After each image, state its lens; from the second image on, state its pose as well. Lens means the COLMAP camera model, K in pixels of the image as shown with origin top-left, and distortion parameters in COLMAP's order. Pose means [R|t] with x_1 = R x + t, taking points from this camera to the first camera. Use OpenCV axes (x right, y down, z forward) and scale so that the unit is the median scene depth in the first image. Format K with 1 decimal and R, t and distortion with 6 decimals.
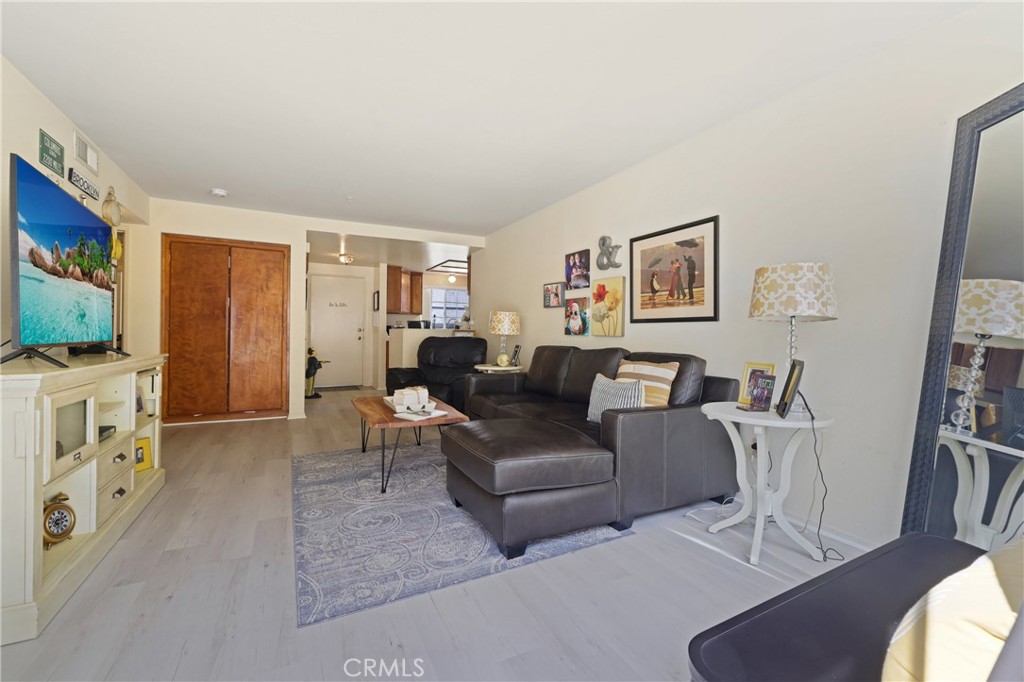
lens RADIAL K [[430.1, 0, 509.8], [0, 430.1, 336.1], [0, 0, 1]] dist [-0.000236, -0.000322]
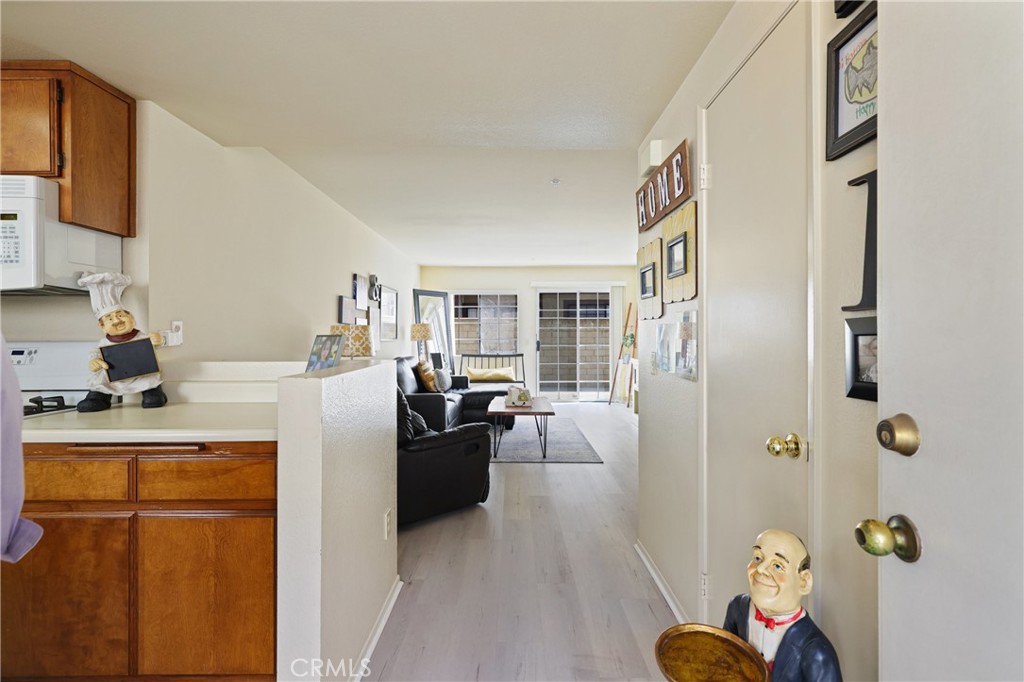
lens RADIAL K [[468.0, 0, 509.6], [0, 468.0, 332.4], [0, 0, 1]] dist [-0.000792, -0.000285]
pose [[-0.888142, -0.006461, 0.459524, -0.536812], [-0.003512, 0.999967, 0.007272, -0.046583], [-0.459556, 0.004845, -0.888136, 1.399514]]
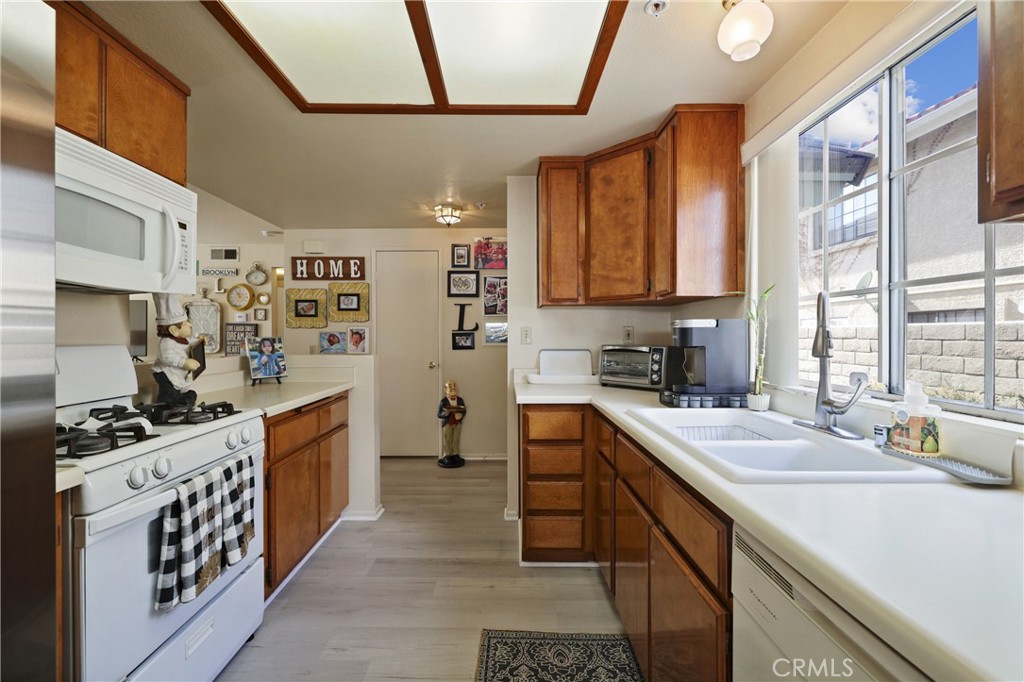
lens RADIAL K [[430.1, 0, 509.8], [0, 430.1, 336.1], [0, 0, 1]] dist [-0.000236, -0.000322]
pose [[-0.451558, -0.004818, -0.892229, 0.062418], [-0.007757, 0.999969, -0.001475, -0.043553], [0.892208, 0.006255, -0.451581, 1.617581]]
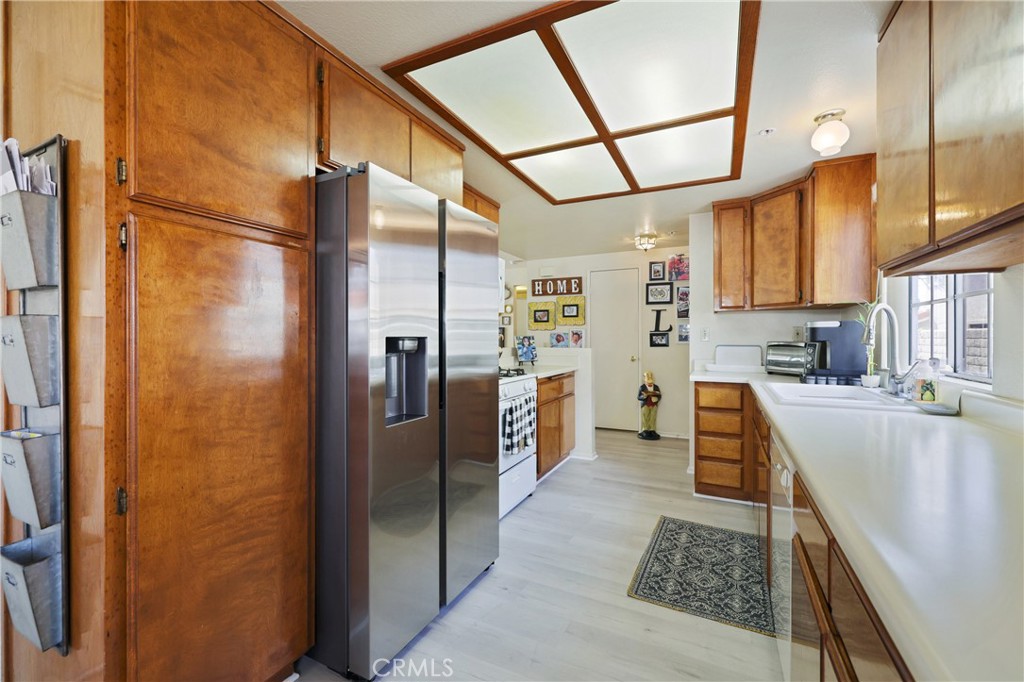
lens RADIAL K [[430.1, 0, 509.8], [0, 430.1, 336.1], [0, 0, 1]] dist [-0.000236, -0.000322]
pose [[-0.806302, -0.008533, -0.591443, 0.237310], [-0.008999, 0.999957, -0.002159, -0.038474], [0.591436, 0.003582, -0.806344, 1.763425]]
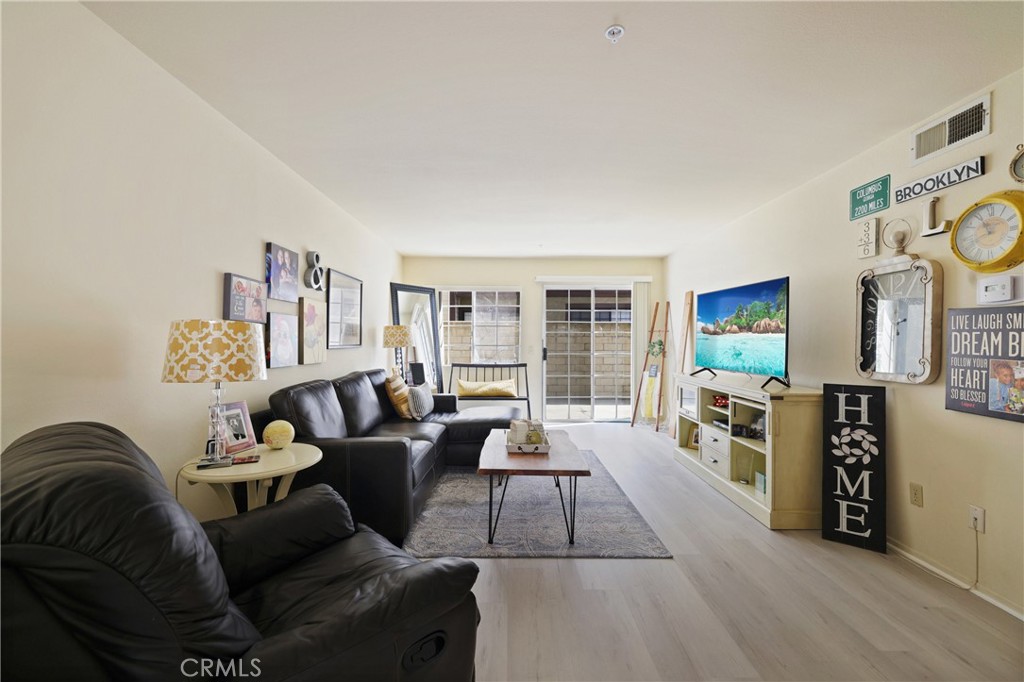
lens RADIAL K [[430.1, 0, 509.8], [0, 430.1, 336.1], [0, 0, 1]] dist [-0.000236, -0.000322]
pose [[-0.891373, -0.010381, 0.453151, -0.364251], [-0.009636, 0.999946, 0.003954, -0.043764], [-0.453167, -0.000842, -0.891425, 1.085528]]
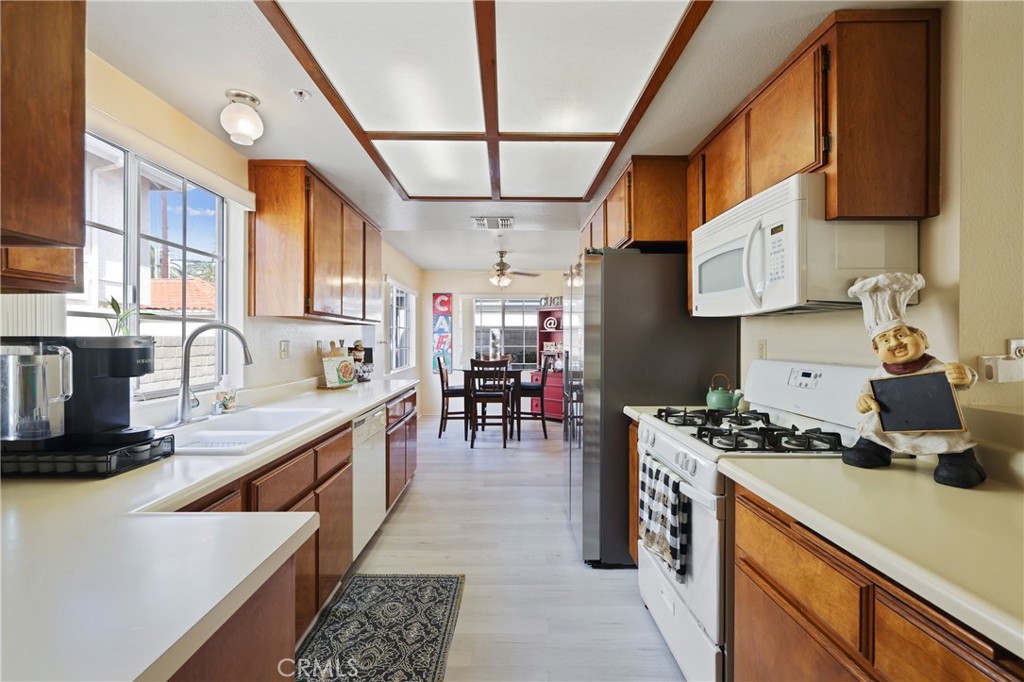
lens RADIAL K [[426.6, 0, 507.9], [0, 426.6, 339.9], [0, 0, 1]] dist [0.001528, 0.000131]
pose [[0.455313, -0.008533, 0.890290, -0.405744], [0.006568, 0.999959, 0.006225, -0.055499], [-0.890307, 0.003013, 0.455351, 1.304782]]
